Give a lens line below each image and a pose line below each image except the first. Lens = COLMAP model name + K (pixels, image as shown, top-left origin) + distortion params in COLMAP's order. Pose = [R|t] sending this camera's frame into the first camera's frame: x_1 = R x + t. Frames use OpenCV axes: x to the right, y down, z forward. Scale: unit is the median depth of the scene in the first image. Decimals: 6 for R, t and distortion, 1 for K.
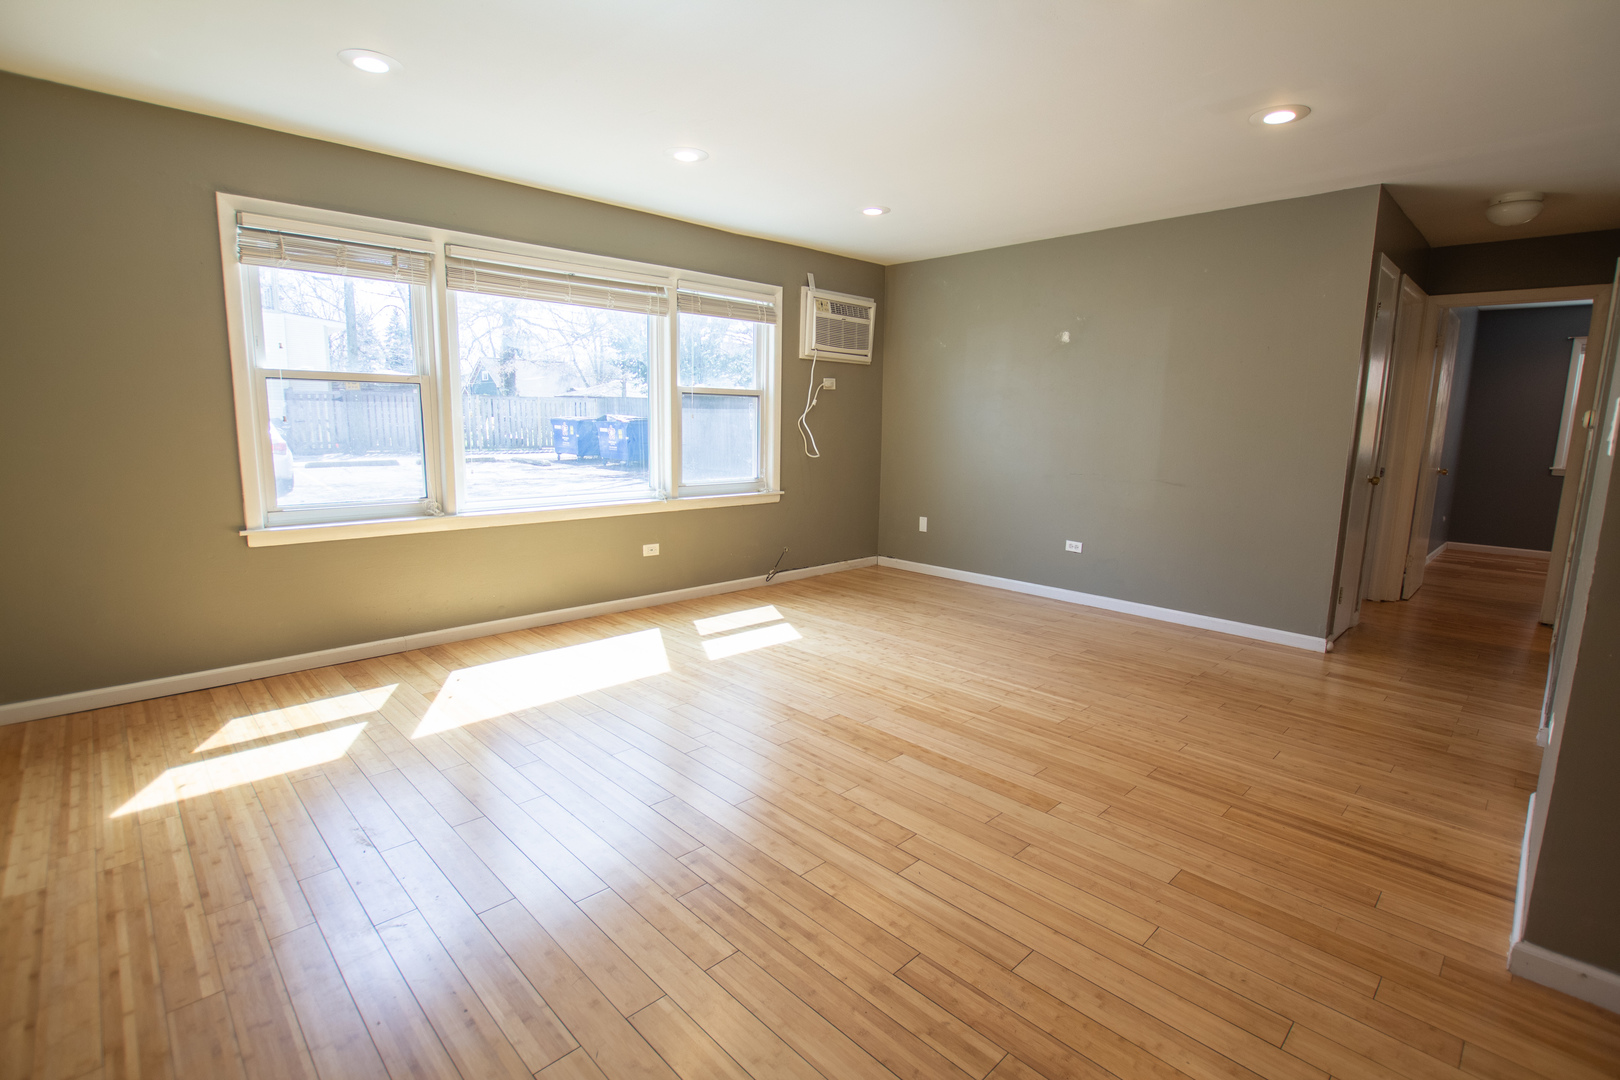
lens RADIAL K [[754.3, 0, 810.0], [0, 754.3, 540.0], [0, 0, 1]] dist [-0.032680, 0.001690]
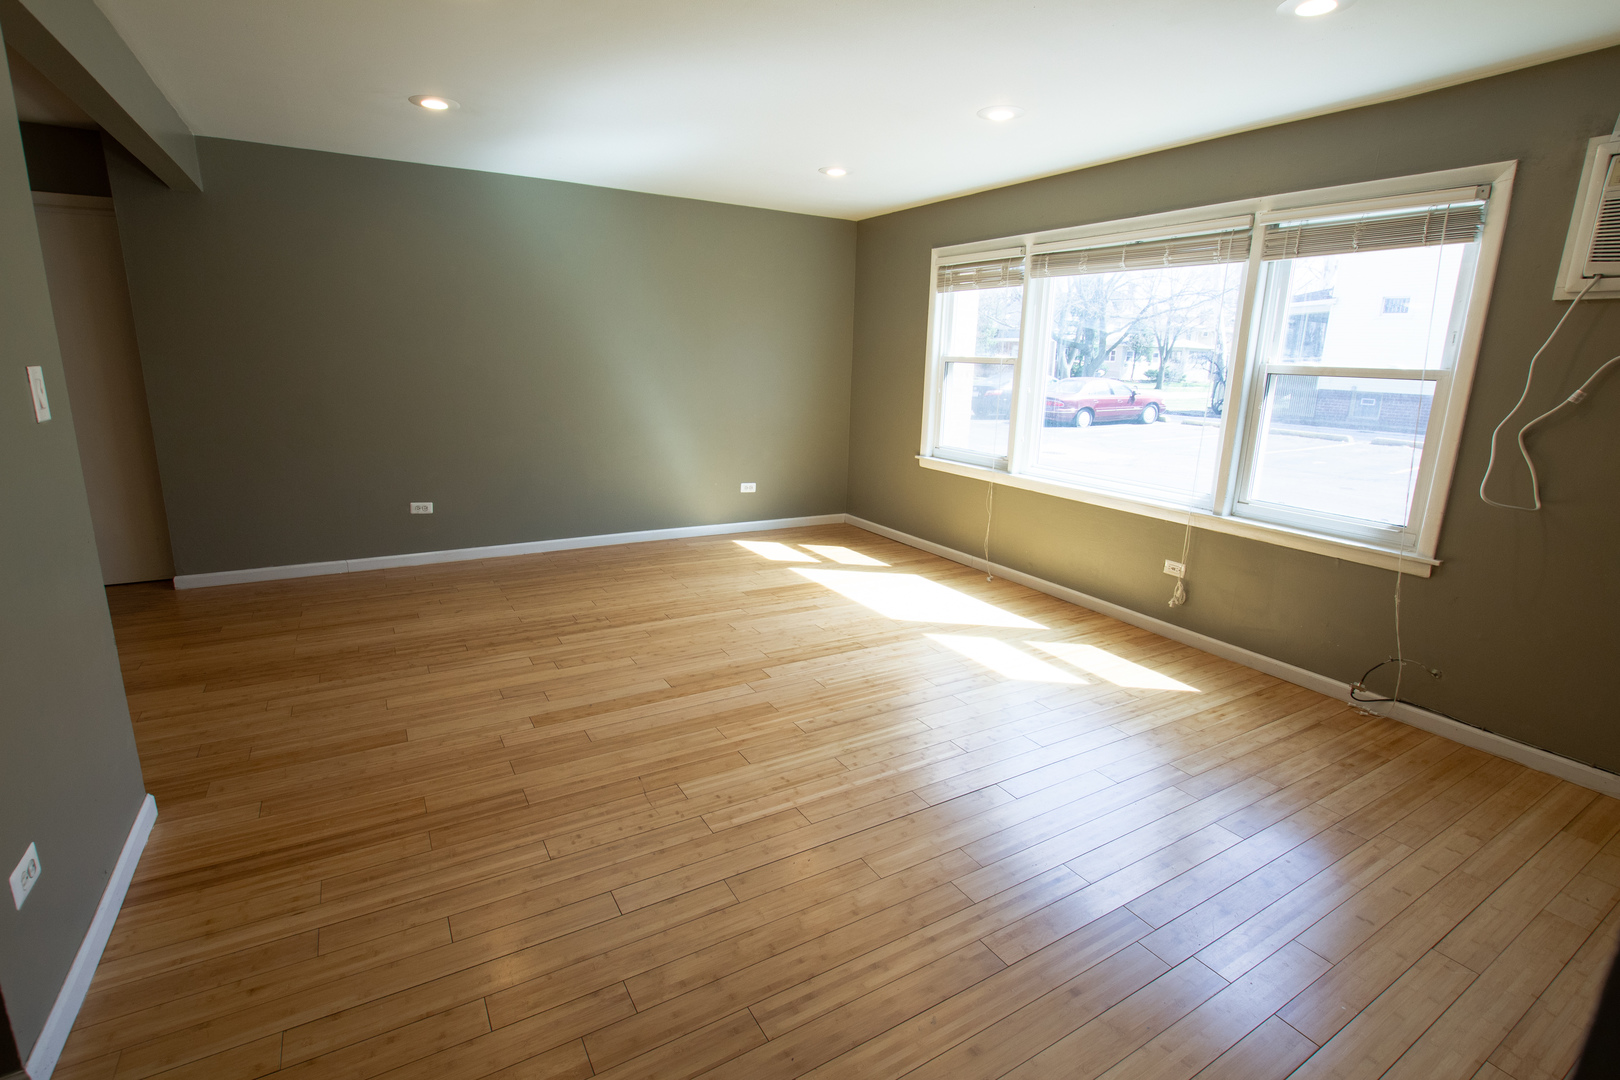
lens RADIAL K [[754.3, 0, 810.0], [0, 754.3, 540.0], [0, 0, 1]] dist [-0.032680, 0.001690]
pose [[-0.229519, 0.204657, -0.951544, 0.832601], [-0.188173, 0.949868, 0.249685, -0.187299], [0.954941, 0.236363, -0.179502, 1.010895]]
